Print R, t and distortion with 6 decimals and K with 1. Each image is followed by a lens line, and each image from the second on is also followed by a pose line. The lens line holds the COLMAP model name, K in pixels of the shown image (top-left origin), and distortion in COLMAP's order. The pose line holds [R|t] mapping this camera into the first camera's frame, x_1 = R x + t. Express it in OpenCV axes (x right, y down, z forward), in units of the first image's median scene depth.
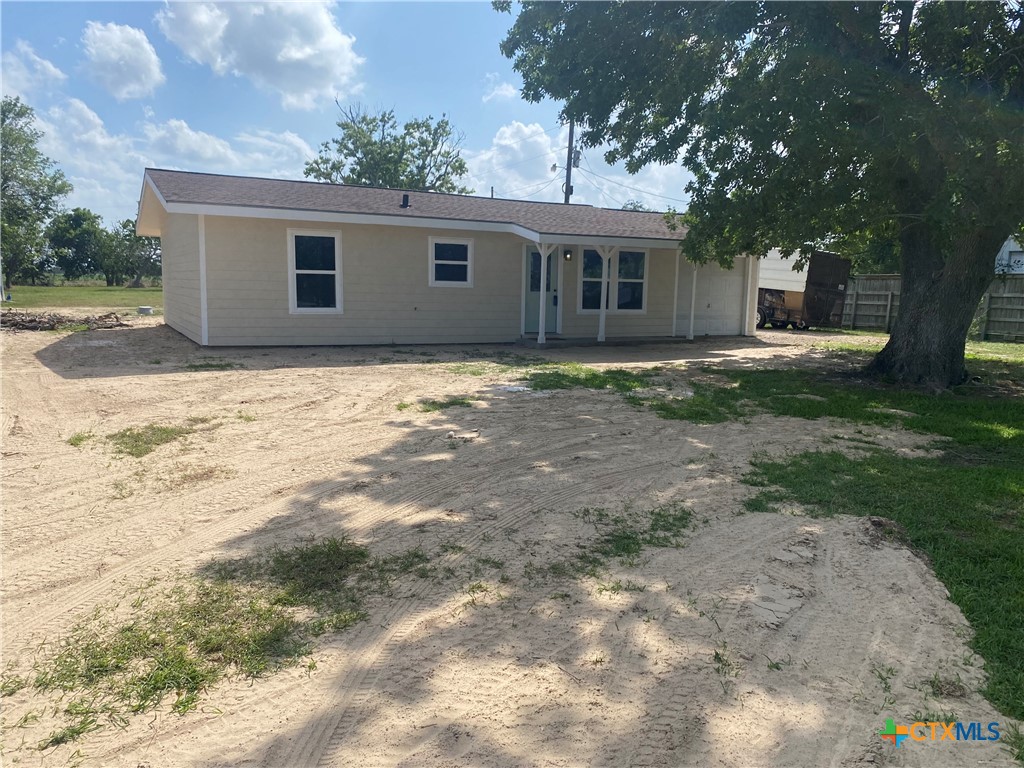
lens RADIAL K [[771.9, 0, 508.7], [0, 771.9, 379.0], [0, 0, 1]] dist [0.095388, -0.131646]
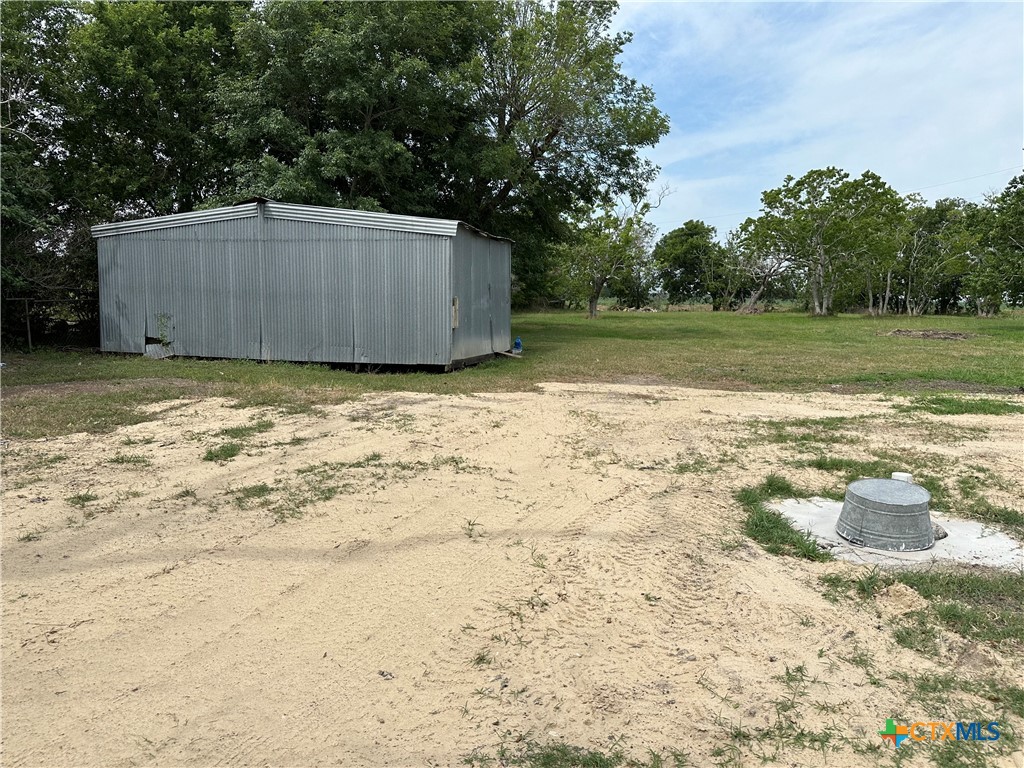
lens RADIAL K [[717.8, 0, 512.0], [0, 717.8, 384.0], [0, 0, 1]] dist [0.117809, -0.132917]
pose [[0.737020, 0.079095, -0.671227, -0.144684], [-0.089313, 0.995817, 0.019277, -0.036661], [0.669944, 0.045742, 0.741001, 0.286544]]
